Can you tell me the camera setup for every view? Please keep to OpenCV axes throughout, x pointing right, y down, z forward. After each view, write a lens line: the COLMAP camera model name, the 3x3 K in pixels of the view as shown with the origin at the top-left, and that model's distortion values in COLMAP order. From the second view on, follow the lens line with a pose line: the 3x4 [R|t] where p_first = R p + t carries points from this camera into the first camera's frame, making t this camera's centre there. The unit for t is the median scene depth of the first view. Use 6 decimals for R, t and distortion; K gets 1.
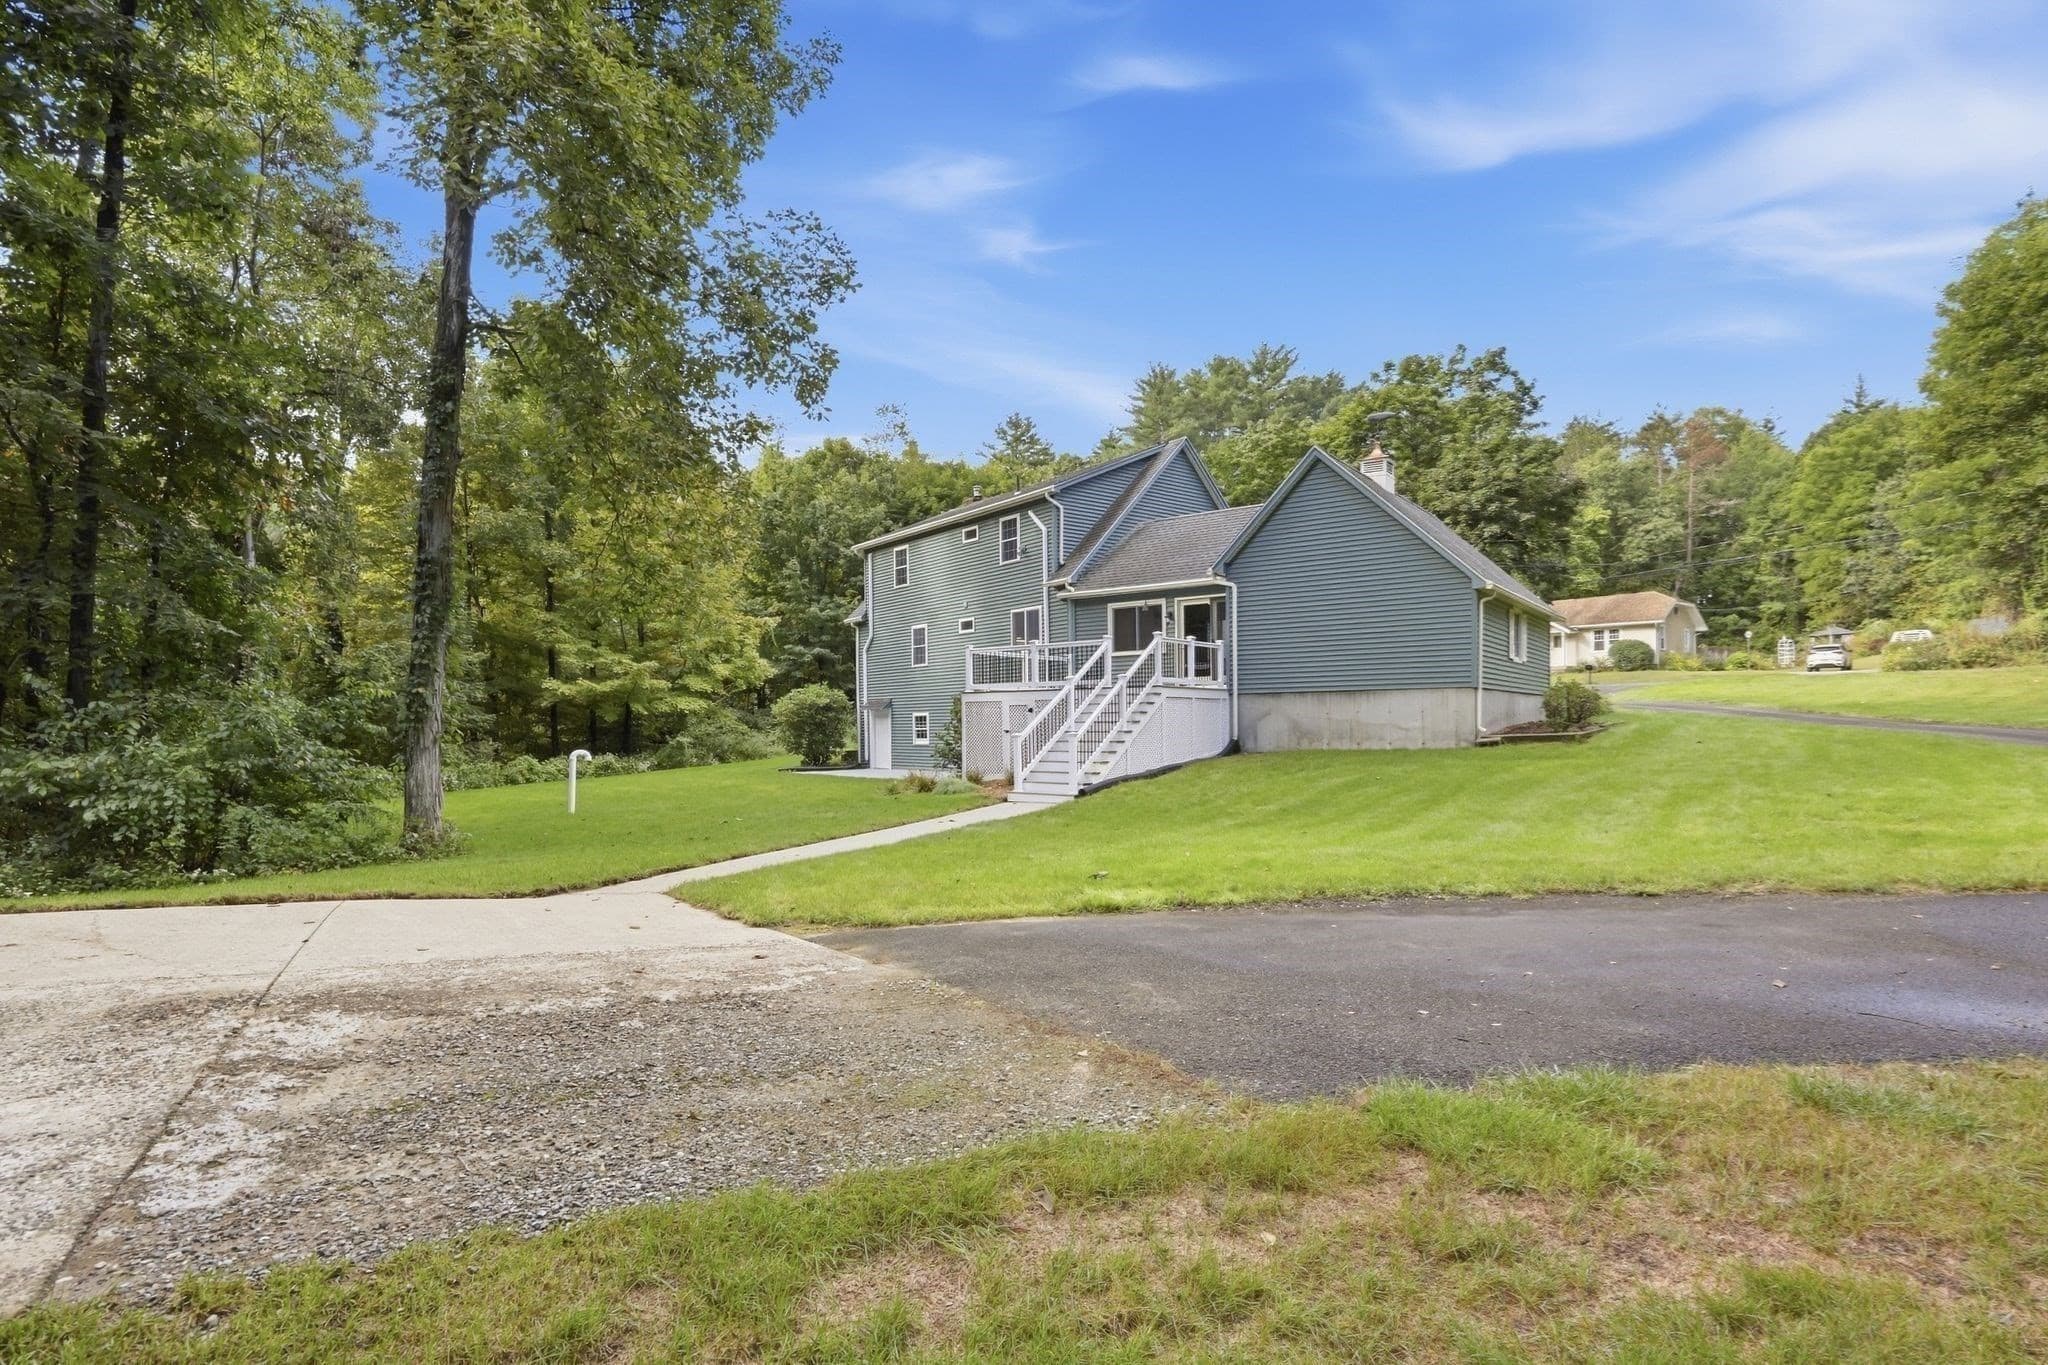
lens RADIAL K [[860.2, 0, 1024.0], [0, 860.2, 682.5], [0, 0, 1]] dist [0.002521, 0.000499]
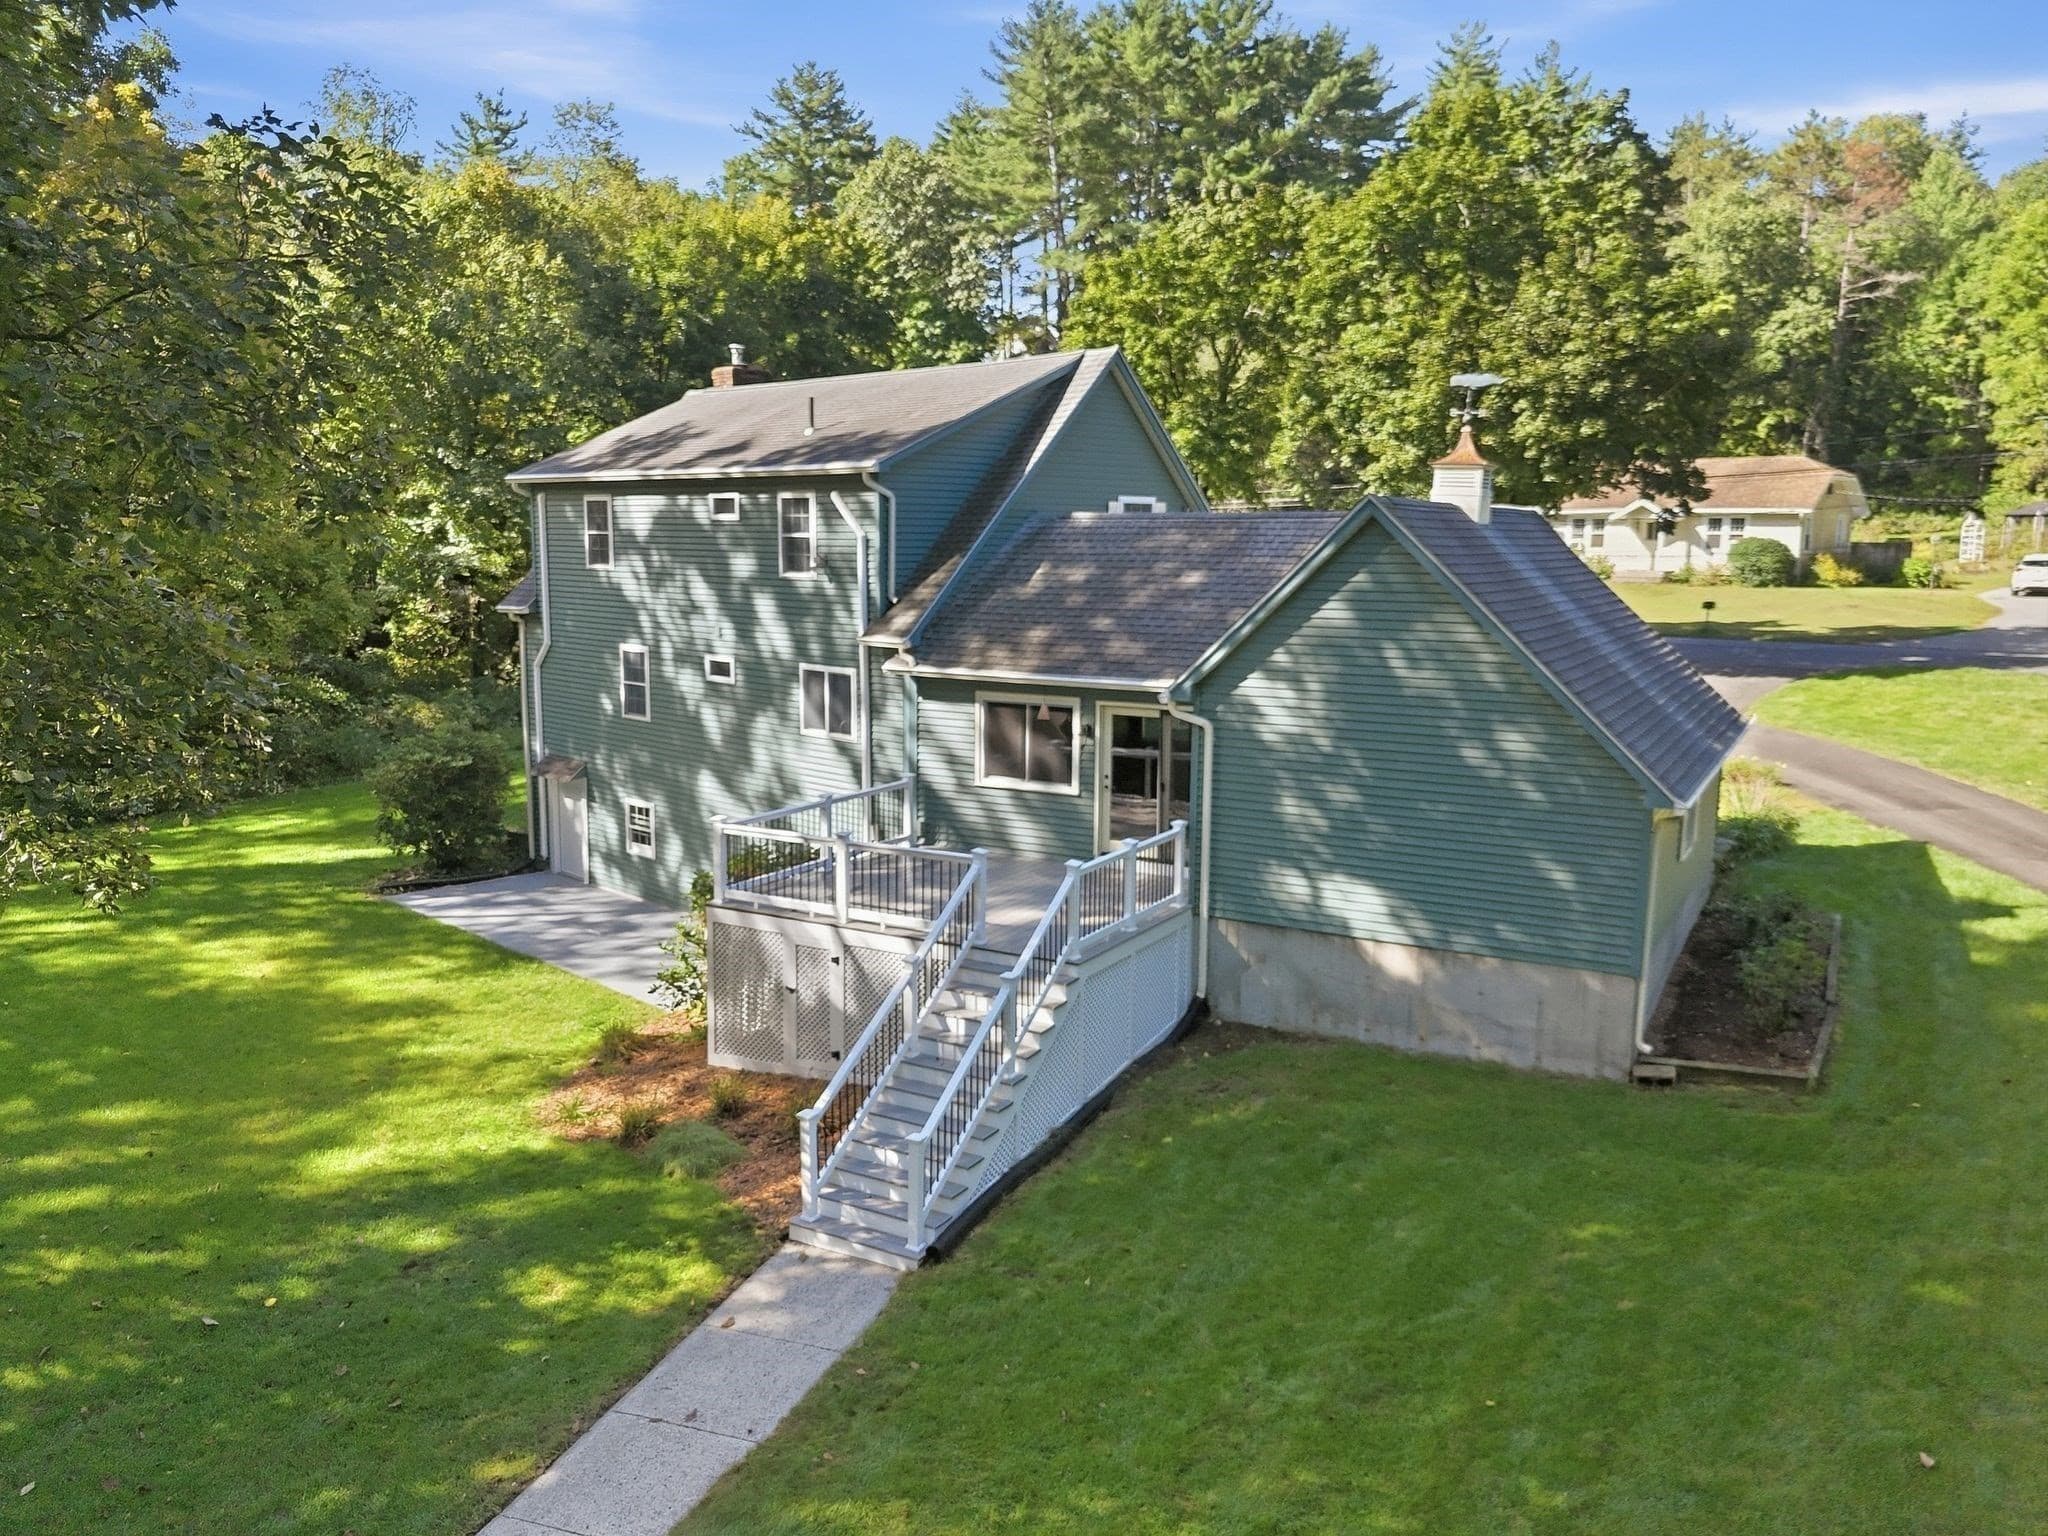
lens RADIAL K [[1326.0, 0, 970.2], [0, 1326.0, 650.3], [0, 0, 1]] dist [0.009086, 0.000474]
pose [[0.994002, -0.002419, 0.109333, 0.000527], [-0.012077, 0.991212, 0.131729, -0.098704], [-0.108691, -0.132260, 0.985238, 0.071111]]
